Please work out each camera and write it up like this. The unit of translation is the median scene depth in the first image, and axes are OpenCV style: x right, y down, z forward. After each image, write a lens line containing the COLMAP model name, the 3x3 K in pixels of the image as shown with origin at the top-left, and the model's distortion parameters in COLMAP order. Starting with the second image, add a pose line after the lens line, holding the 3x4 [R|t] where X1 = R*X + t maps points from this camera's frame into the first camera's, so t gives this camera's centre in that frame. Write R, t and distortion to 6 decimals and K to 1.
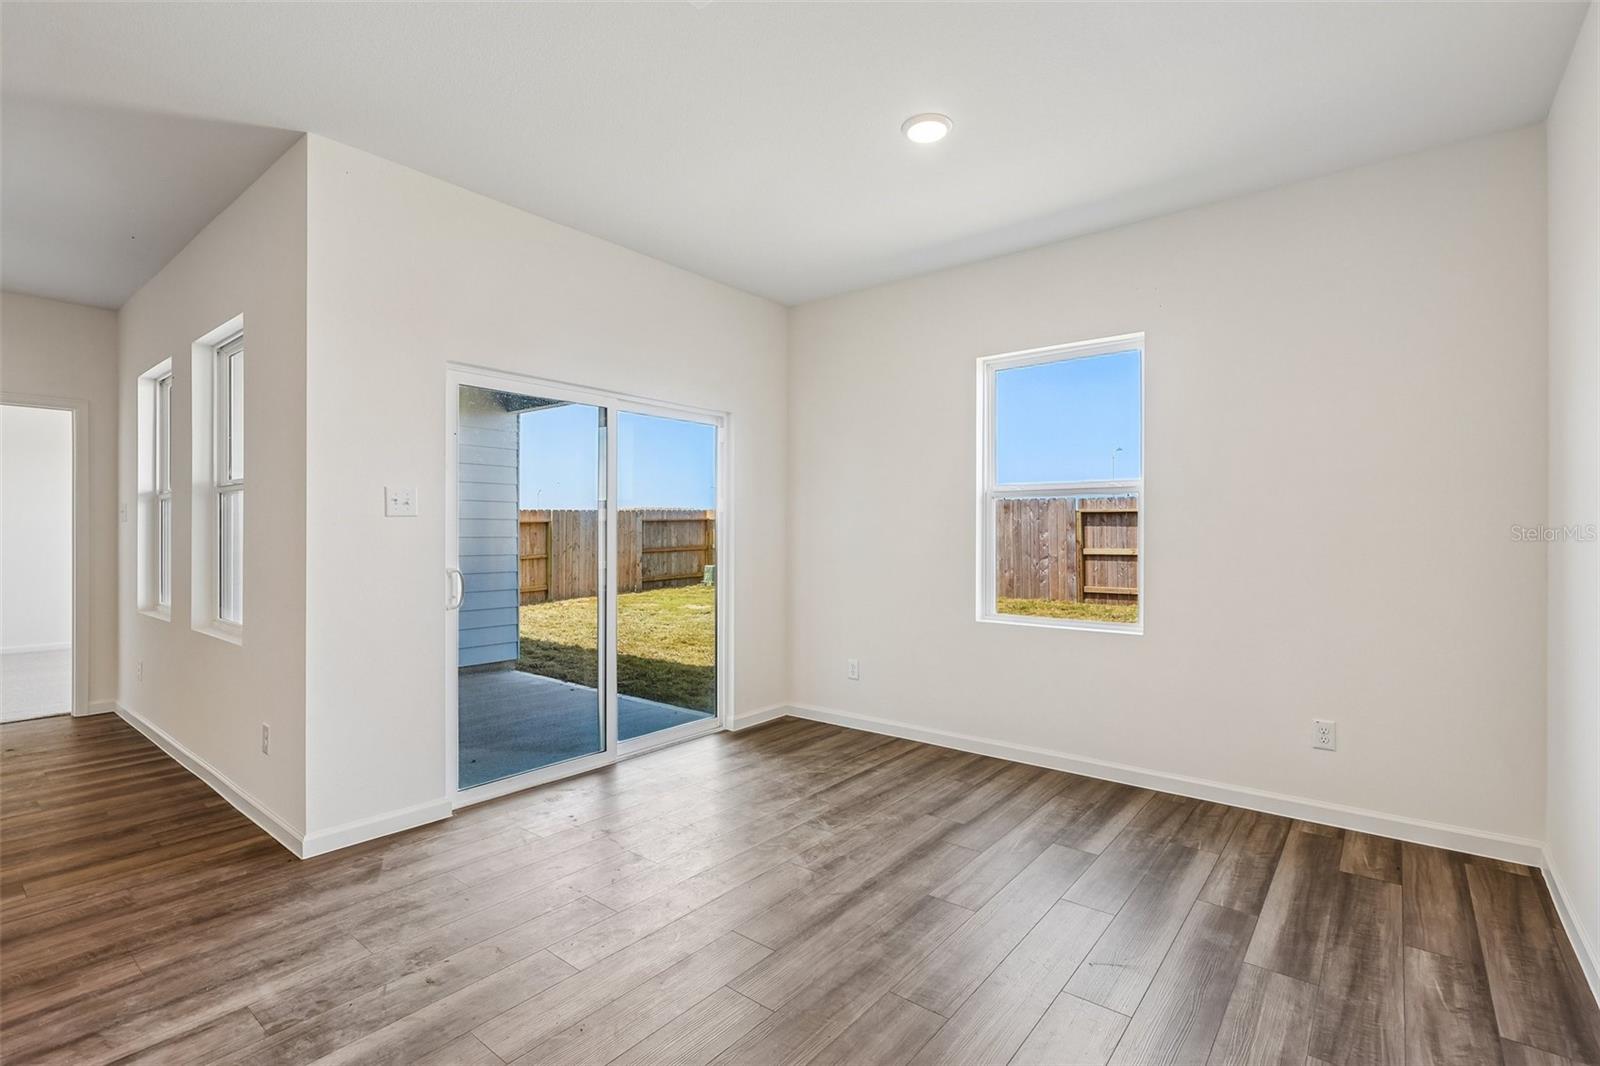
lens RADIAL K [[738.7, 0, 805.5], [0, 738.7, 537.4], [0, 0, 1]] dist [-0.002221, 0.001041]
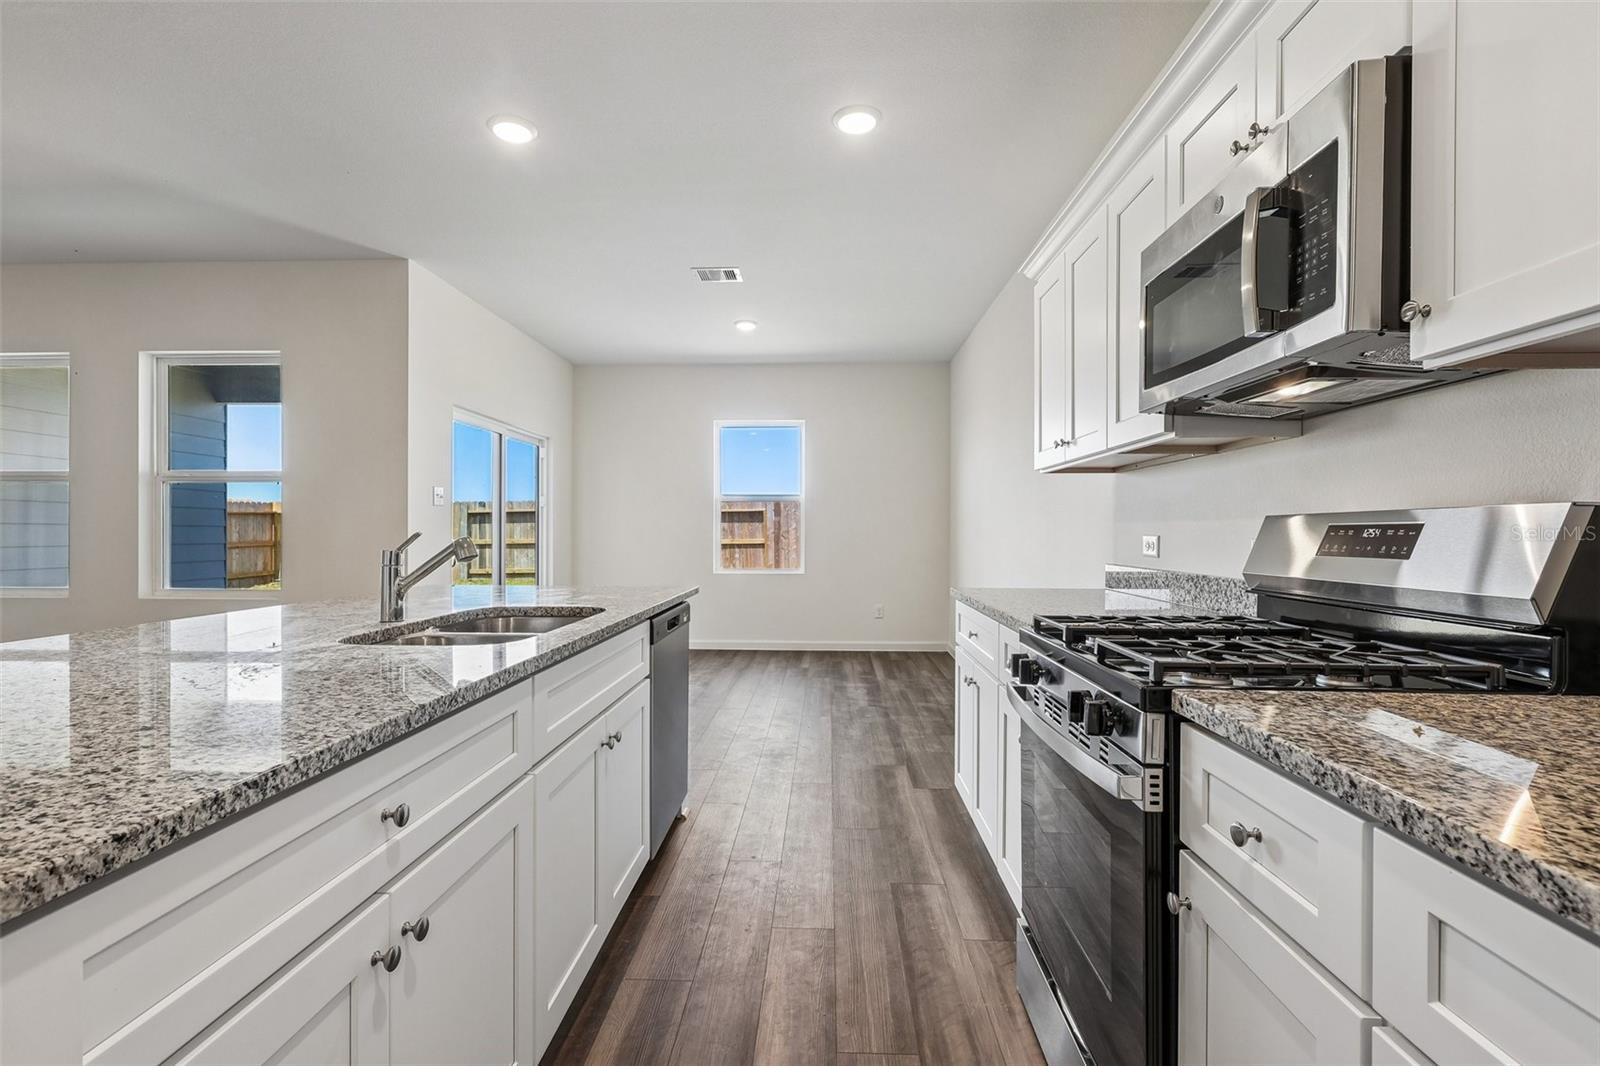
lens RADIAL K [[738.7, 0, 799.6], [0, 738.7, 533.4], [0, 0, 1]] dist [-0.002221, 0.001041]
pose [[0.803507, -0.001358, 0.595294, -0.160763], [0.004050, 0.999987, -0.003185, 0.007180], [-0.595281, 0.004970, 0.803502, -0.127806]]
